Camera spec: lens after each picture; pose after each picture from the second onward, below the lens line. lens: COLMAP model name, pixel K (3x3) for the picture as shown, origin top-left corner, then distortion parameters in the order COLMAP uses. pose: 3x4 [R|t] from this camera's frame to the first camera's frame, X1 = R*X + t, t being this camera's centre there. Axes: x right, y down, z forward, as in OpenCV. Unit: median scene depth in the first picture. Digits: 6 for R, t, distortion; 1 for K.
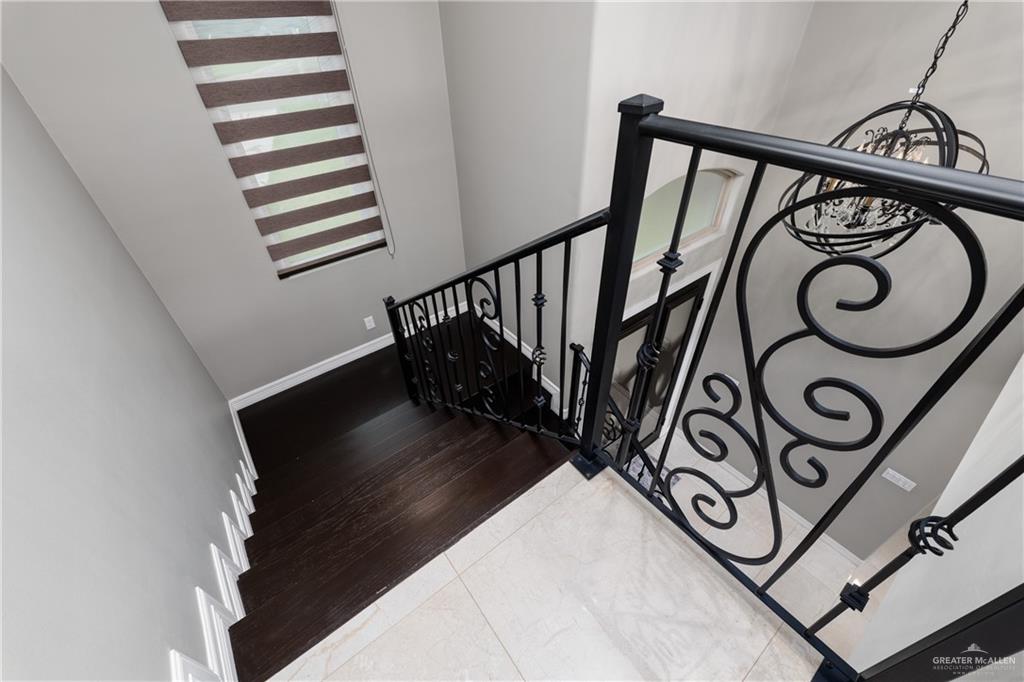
lens RADIAL K [[417.0, 0, 512.2], [0, 417.0, 343.8], [0, 0, 1]] dist [-0.005125, -0.001263]
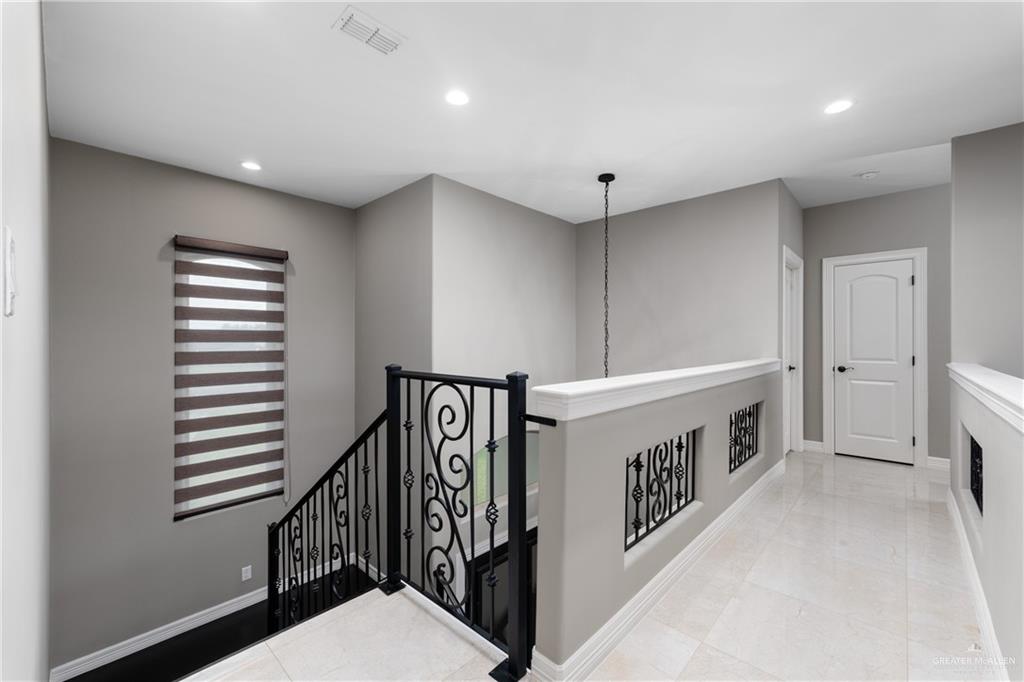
lens RADIAL K [[417.0, 0, 514.0], [0, 417.0, 341.0], [0, 0, 1]] dist [-0.005125, -0.001263]
pose [[0.985090, 0.033054, 0.168836, 0.169844], [0.082622, 0.769901, -0.632792, 0.296999], [-0.150903, 0.637307, 0.755690, -0.353115]]
